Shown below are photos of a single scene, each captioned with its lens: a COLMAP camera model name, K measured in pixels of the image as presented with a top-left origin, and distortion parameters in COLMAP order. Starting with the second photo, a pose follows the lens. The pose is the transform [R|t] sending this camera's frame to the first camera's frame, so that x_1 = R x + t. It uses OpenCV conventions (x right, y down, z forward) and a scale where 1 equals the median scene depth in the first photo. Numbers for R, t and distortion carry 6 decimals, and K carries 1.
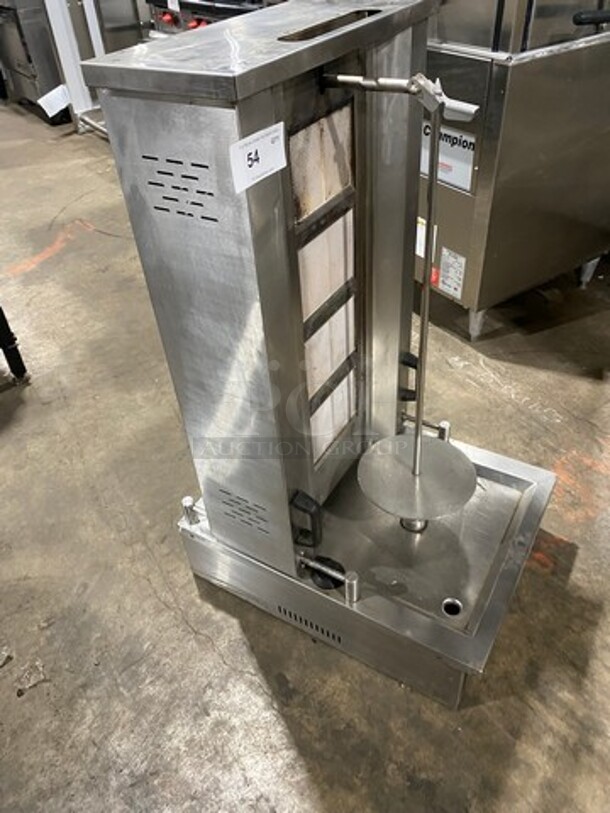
lens RADIAL K [[608.7, 0, 305.0], [0, 608.7, 406.5], [0, 0, 1]] dist [0.005501, 0.007115]
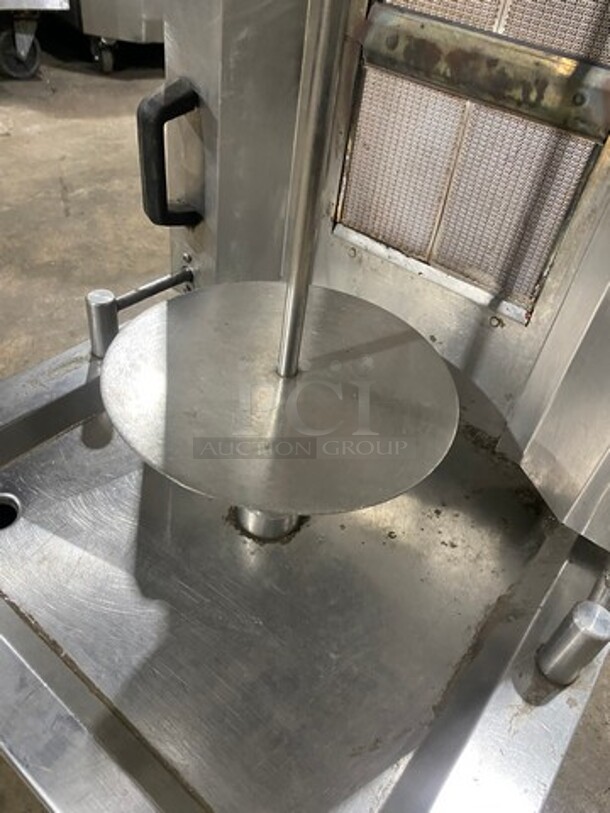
lens RADIAL K [[622.6, 0, 305.0], [0, 622.6, 406.5], [0, 0, 1]] dist [-0.043773, 0.001103]
pose [[-0.140770, 0.705515, -0.694573, 0.428397], [-0.710592, 0.416505, 0.567083, -0.081260], [0.689379, 0.573386, 0.442702, 0.870583]]
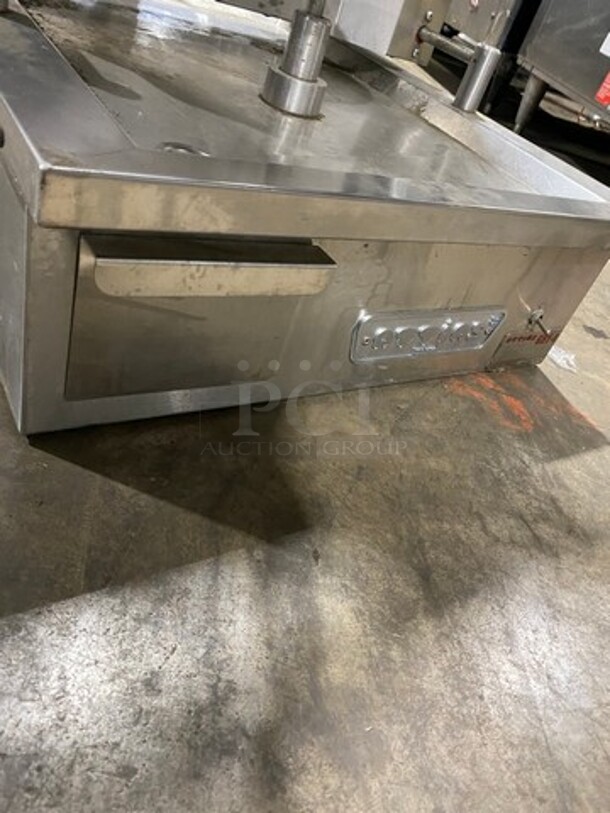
lens RADIAL K [[622.6, 0, 305.0], [0, 622.6, 406.5], [0, 0, 1]] dist [-0.043773, 0.001103]
pose [[0.823946, 0.540912, -0.168899, 0.398198], [-0.553479, 0.832123, -0.035117, 0.398431], [0.121550, 0.122416, 0.985008, 0.671514]]
